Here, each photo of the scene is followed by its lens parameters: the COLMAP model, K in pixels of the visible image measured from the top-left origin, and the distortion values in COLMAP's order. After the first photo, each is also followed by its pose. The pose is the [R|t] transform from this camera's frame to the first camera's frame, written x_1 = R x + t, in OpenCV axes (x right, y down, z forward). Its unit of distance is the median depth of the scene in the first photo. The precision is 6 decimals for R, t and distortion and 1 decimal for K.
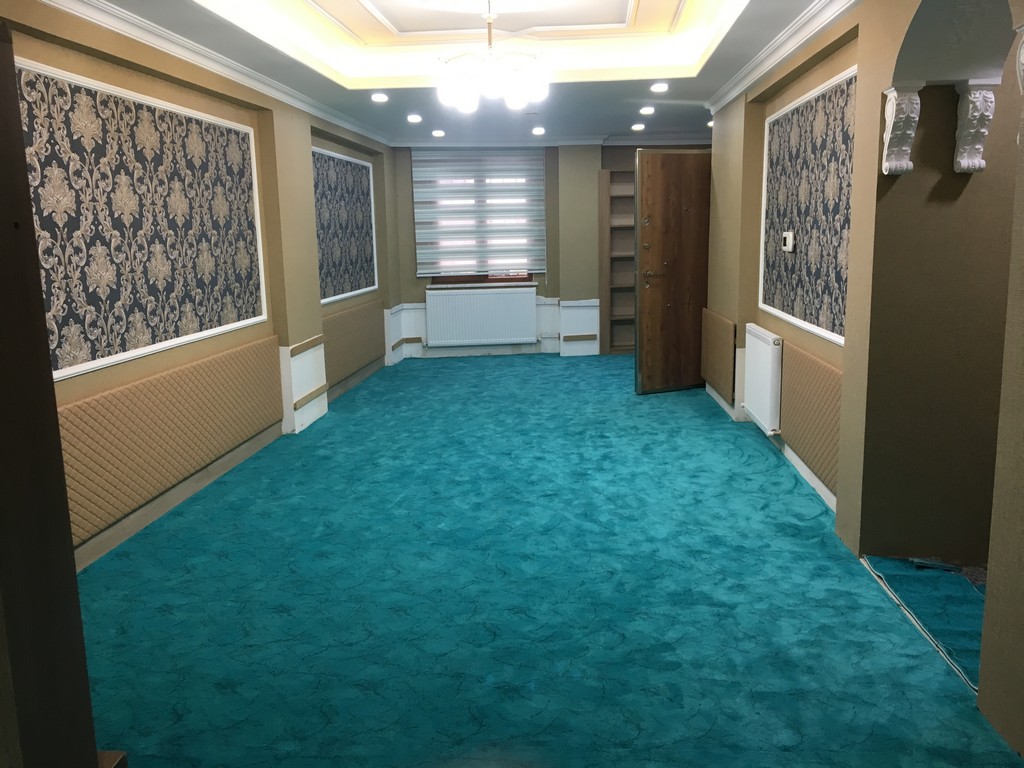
lens RADIAL K [[864.4, 0, 512.4], [0, 864.4, 384.1], [0, 0, 1]] dist [0.076403, -0.093770]
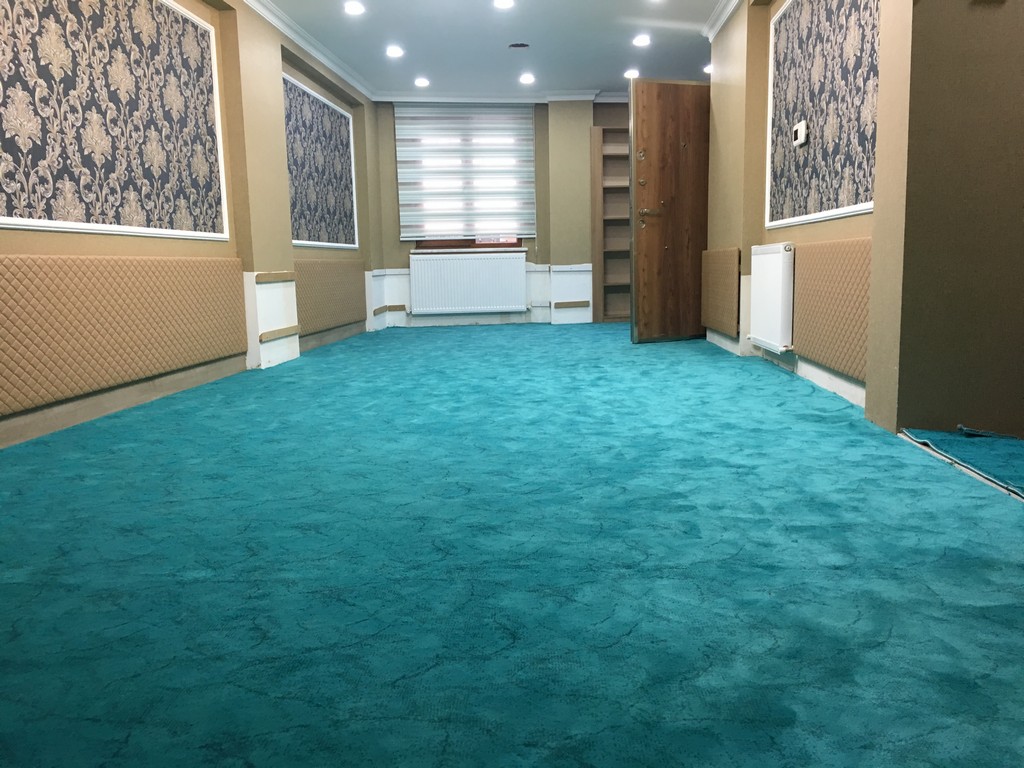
lens RADIAL K [[864.4, 0, 511.2], [0, 864.4, 382.7], [0, 0, 1]] dist [0.076403, -0.093770]
pose [[0.999970, -0.003532, 0.006883, 0.009526], [0.003787, 0.999298, -0.037284, 0.143149], [-0.006746, 0.037309, 0.999281, 0.112982]]
